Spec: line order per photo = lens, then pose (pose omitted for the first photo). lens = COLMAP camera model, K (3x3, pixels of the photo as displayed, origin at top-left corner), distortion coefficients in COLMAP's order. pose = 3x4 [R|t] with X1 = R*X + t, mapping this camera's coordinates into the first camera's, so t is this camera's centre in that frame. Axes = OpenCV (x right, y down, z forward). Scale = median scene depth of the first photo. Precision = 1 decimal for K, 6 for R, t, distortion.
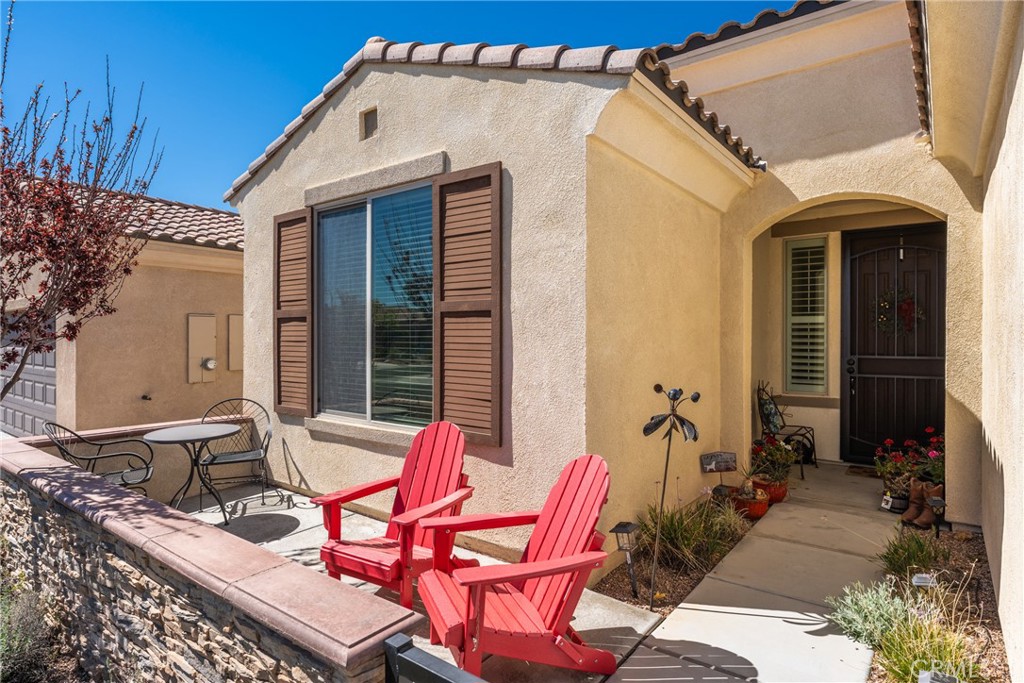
lens RADIAL K [[566.4, 0, 515.2], [0, 566.4, 338.5], [0, 0, 1]] dist [0.003516, 0.000991]
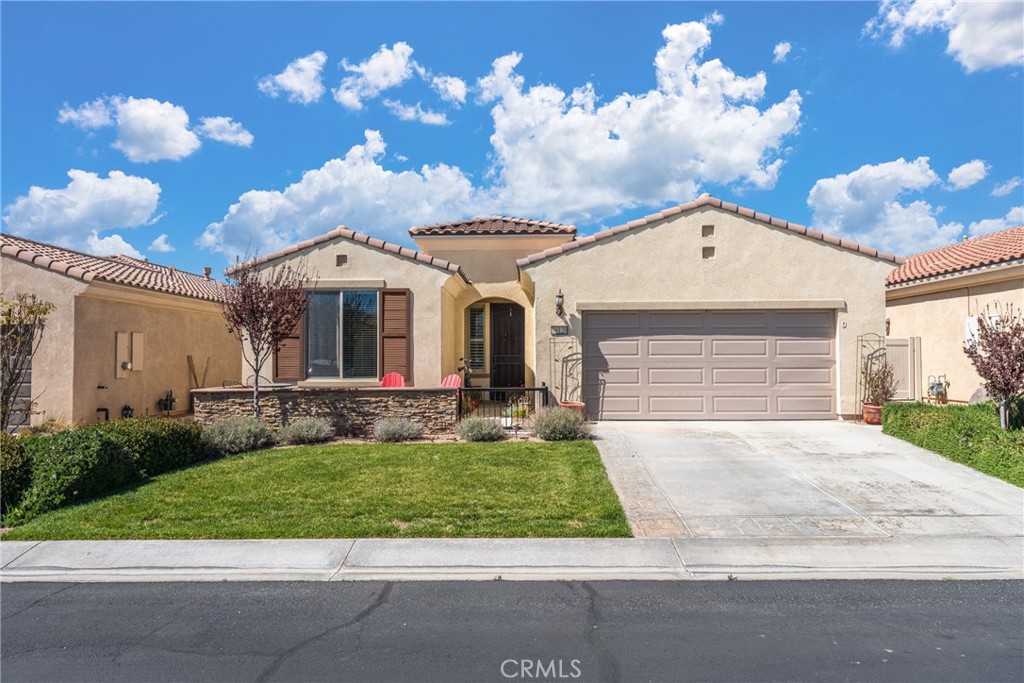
lens RADIAL K [[669.9, 0, 513.6], [0, 669.9, 342.1], [0, 0, 1]] dist [0.002556, 0.001163]
pose [[0.807899, 0.009137, 0.589251, -1.390909], [0.007262, 0.999650, -0.025457, 0.064155], [-0.589277, 0.024846, 0.807549, -1.843490]]
